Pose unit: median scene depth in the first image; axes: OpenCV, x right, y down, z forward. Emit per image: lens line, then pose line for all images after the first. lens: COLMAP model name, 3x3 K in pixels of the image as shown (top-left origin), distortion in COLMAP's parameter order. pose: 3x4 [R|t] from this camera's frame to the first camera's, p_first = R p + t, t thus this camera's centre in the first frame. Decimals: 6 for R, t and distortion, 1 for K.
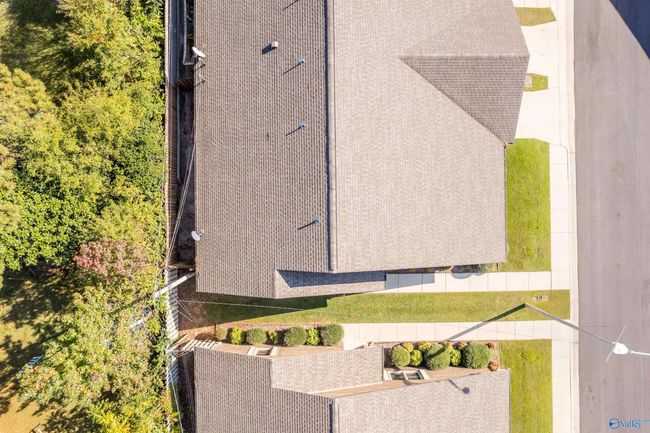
lens RADIAL K [[419.7, 0, 324.7], [0, 419.7, 213.1], [0, 0, 1]] dist [-0.083682, 0.074266]
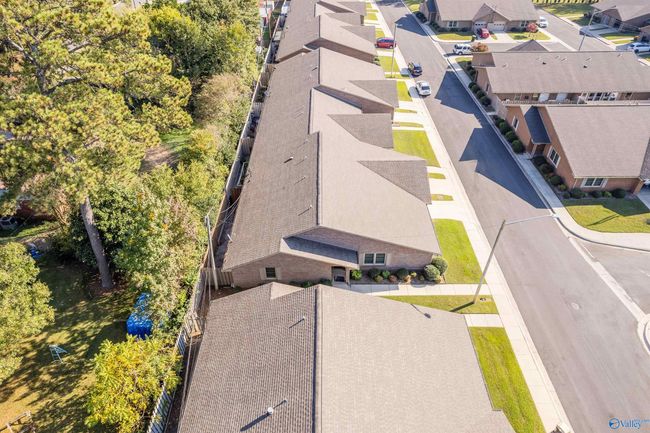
lens RADIAL K [[419.7, 0, 324.7], [0, 419.7, 213.1], [0, 0, 1]] dist [-0.083682, 0.074266]
pose [[0.999957, 0.000569, -0.009244, 0.042165], [-0.007552, 0.627956, -0.778212, 1.033640], [0.005362, 0.778249, 0.627934, -0.013474]]
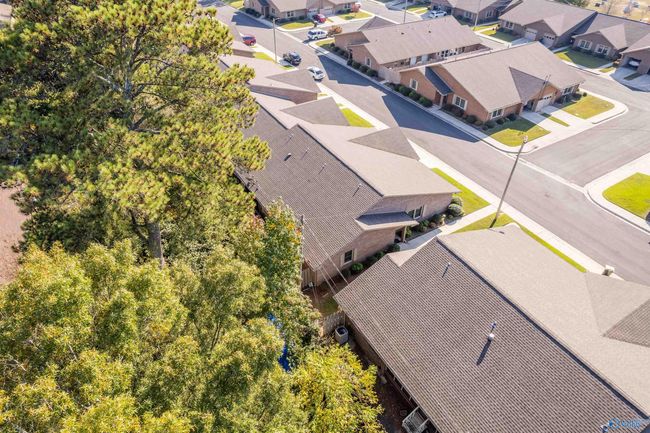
lens RADIAL K [[419.7, 0, 324.7], [0, 419.7, 213.1], [0, 0, 1]] dist [-0.083682, 0.074266]
pose [[0.861780, -0.316110, 0.396748, -0.692869], [0.507261, 0.543954, -0.668431, 0.930914], [-0.004514, 0.777296, 0.629119, -0.015050]]
